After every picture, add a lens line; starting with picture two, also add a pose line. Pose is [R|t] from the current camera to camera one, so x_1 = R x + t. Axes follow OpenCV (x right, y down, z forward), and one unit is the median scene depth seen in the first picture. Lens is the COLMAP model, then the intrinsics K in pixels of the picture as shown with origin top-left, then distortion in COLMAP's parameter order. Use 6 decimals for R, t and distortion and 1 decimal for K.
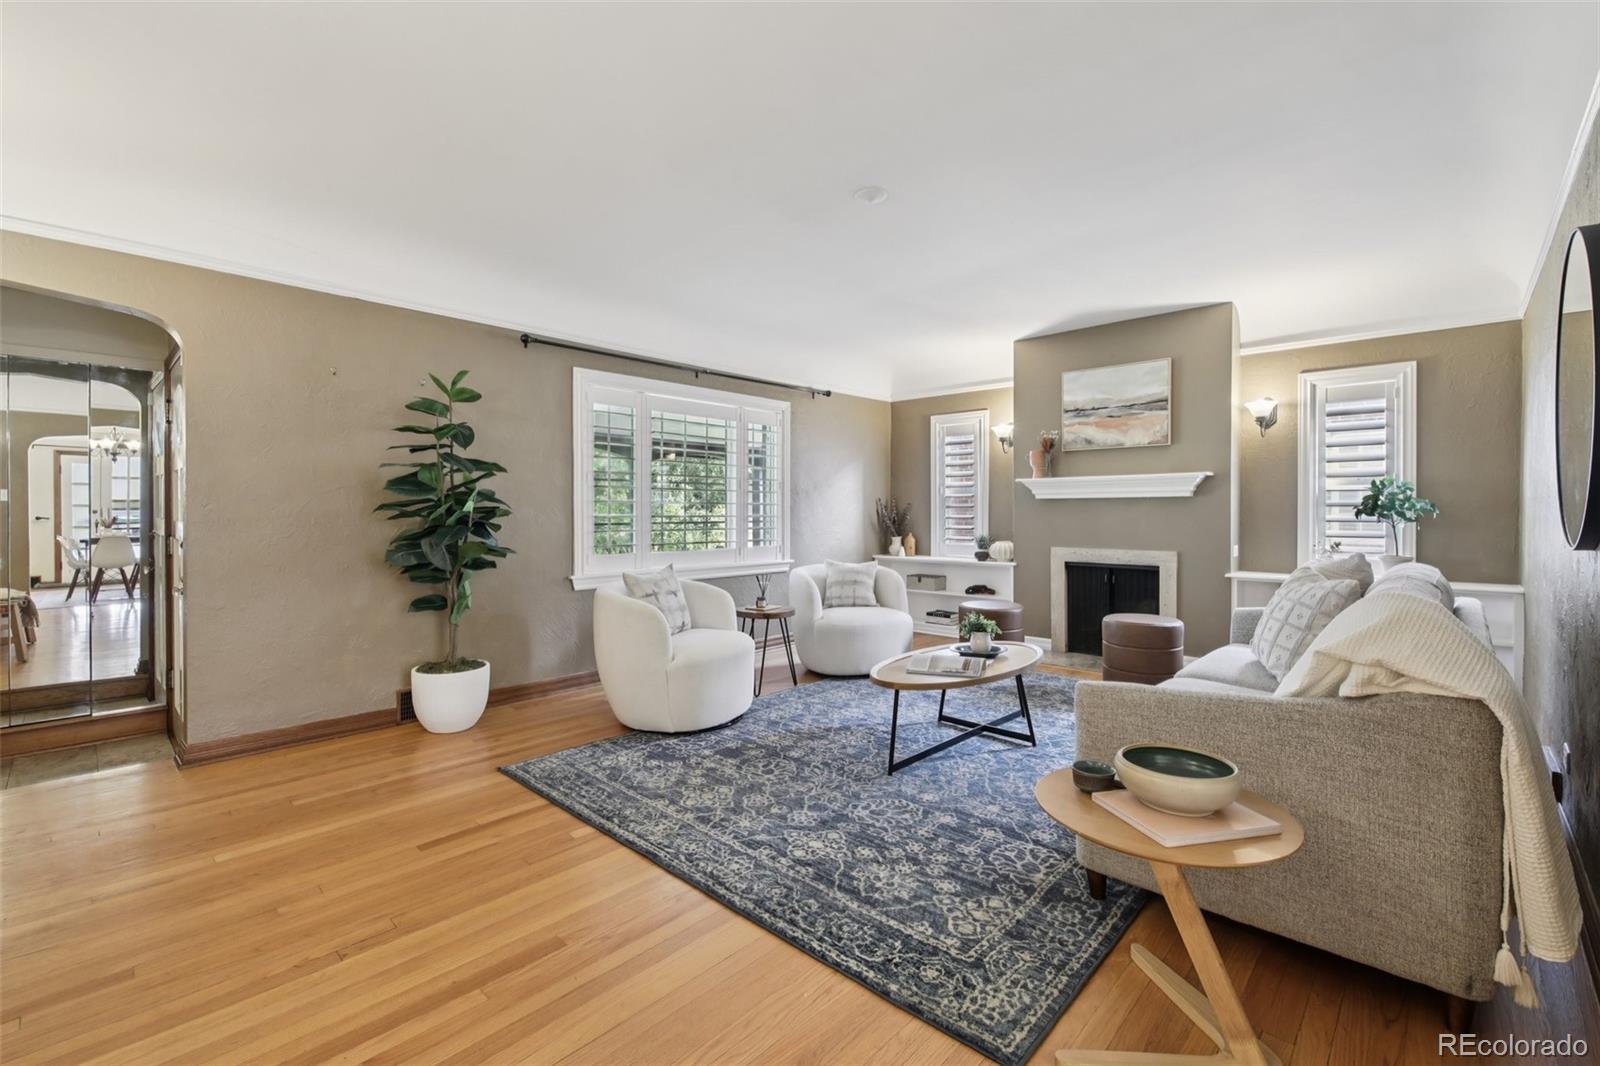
lens RADIAL K [[686.6, 0, 794.5], [0, 686.6, 519.1], [0, 0, 1]] dist [0.002757, -0.005658]
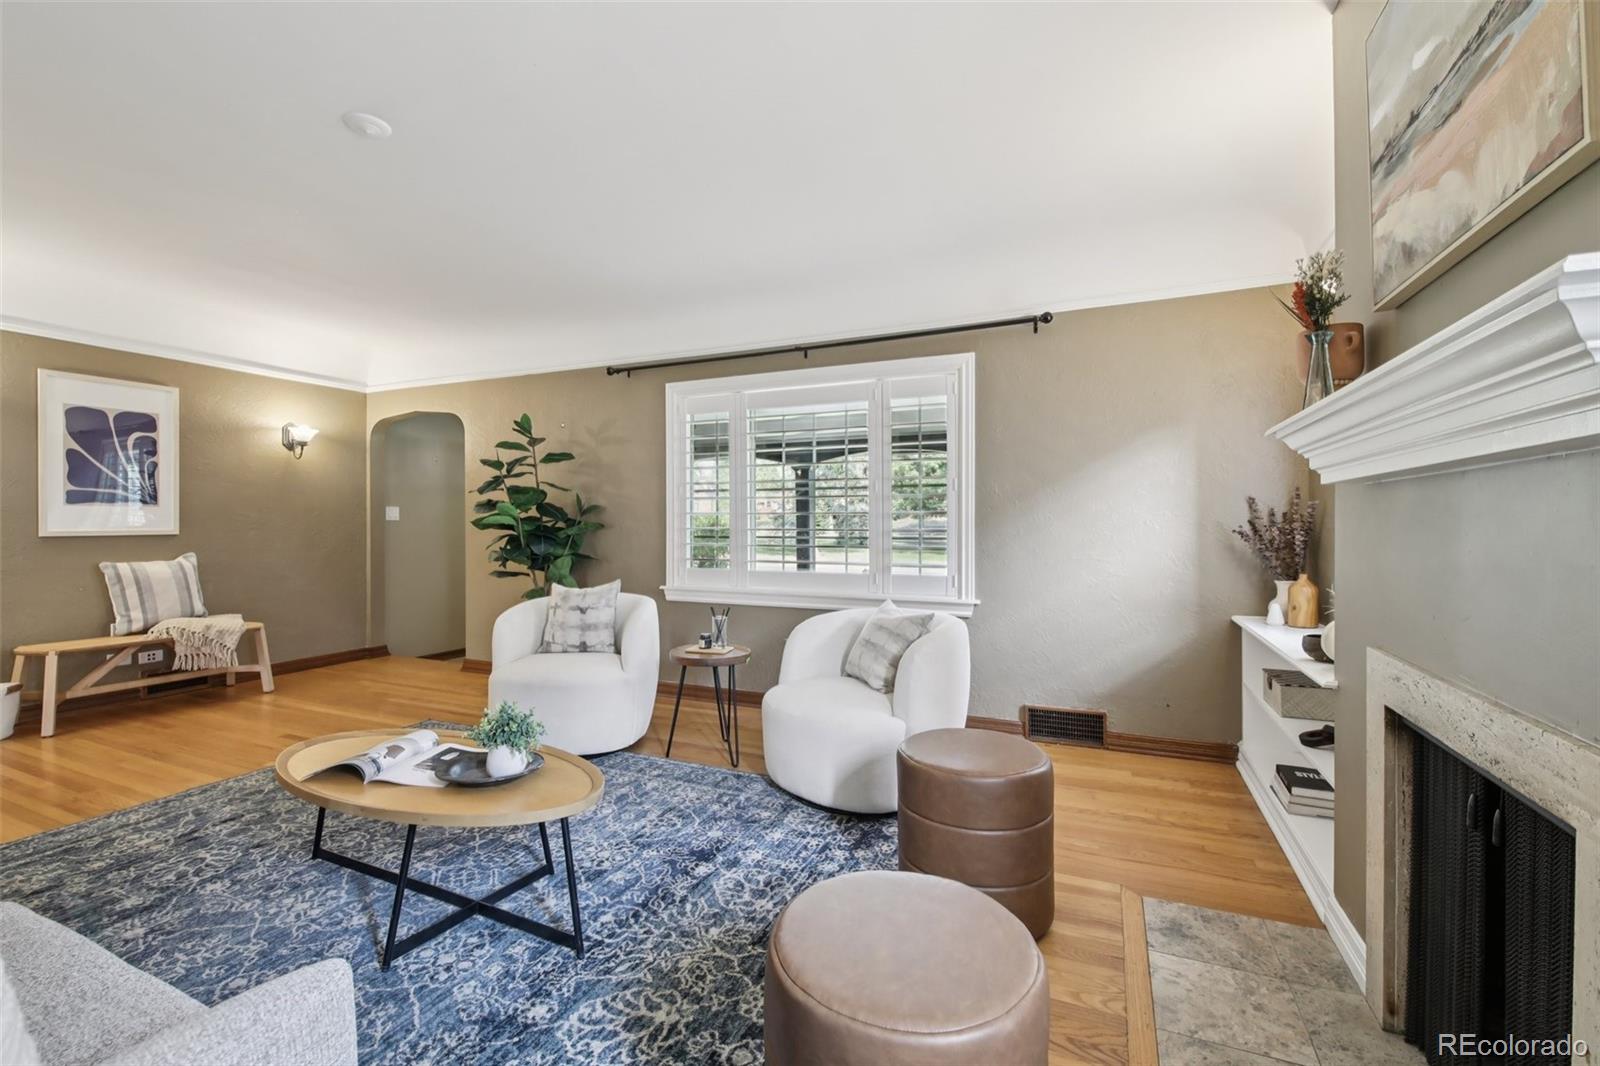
lens RADIAL K [[686.6, 0, 794.3], [0, 686.6, 524.4], [0, 0, 1]] dist [0.002757, -0.005658]
pose [[0.331044, 0.003190, -0.943610, 1.049532], [-0.009881, 0.999951, -0.000086, -0.017382], [0.943564, 0.009352, 0.331059, 1.235392]]
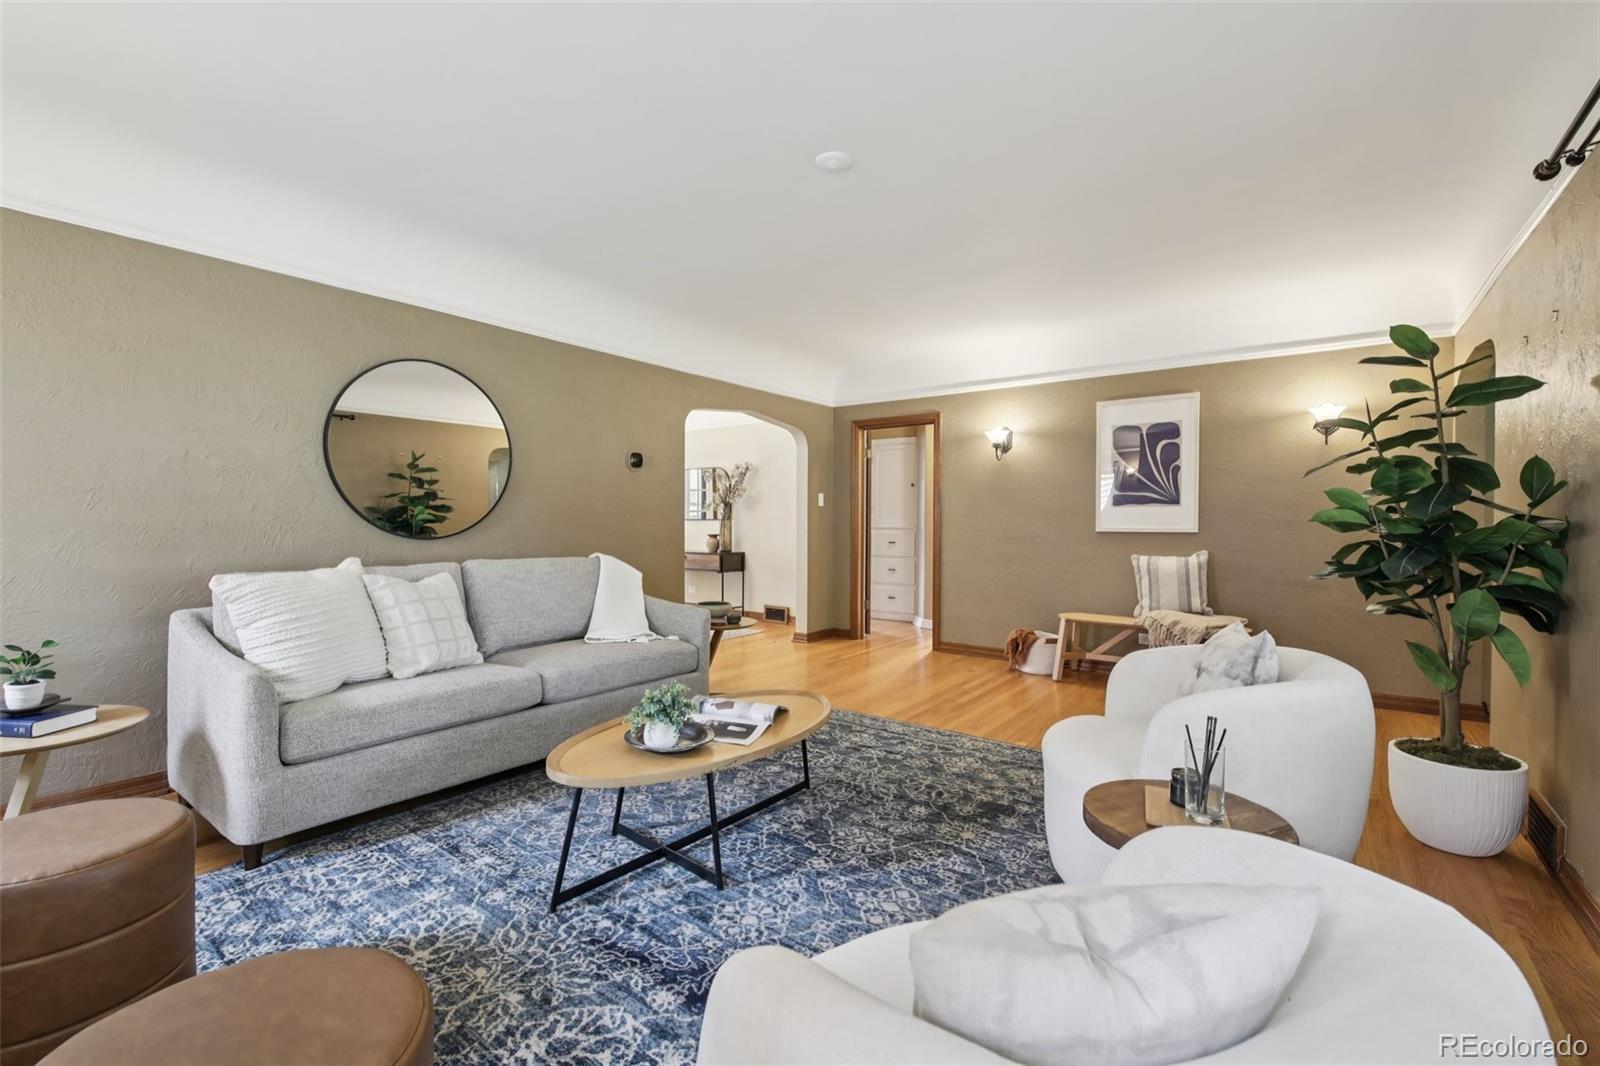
lens RADIAL K [[686.6, 0, 794.1], [0, 686.6, 532.5], [0, 0, 1]] dist [0.002757, -0.005658]
pose [[-0.993453, -0.003819, -0.114179, 0.267399], [-0.006882, 0.999627, 0.026441, -0.018190], [0.114035, 0.027054, -0.993108, 1.930402]]
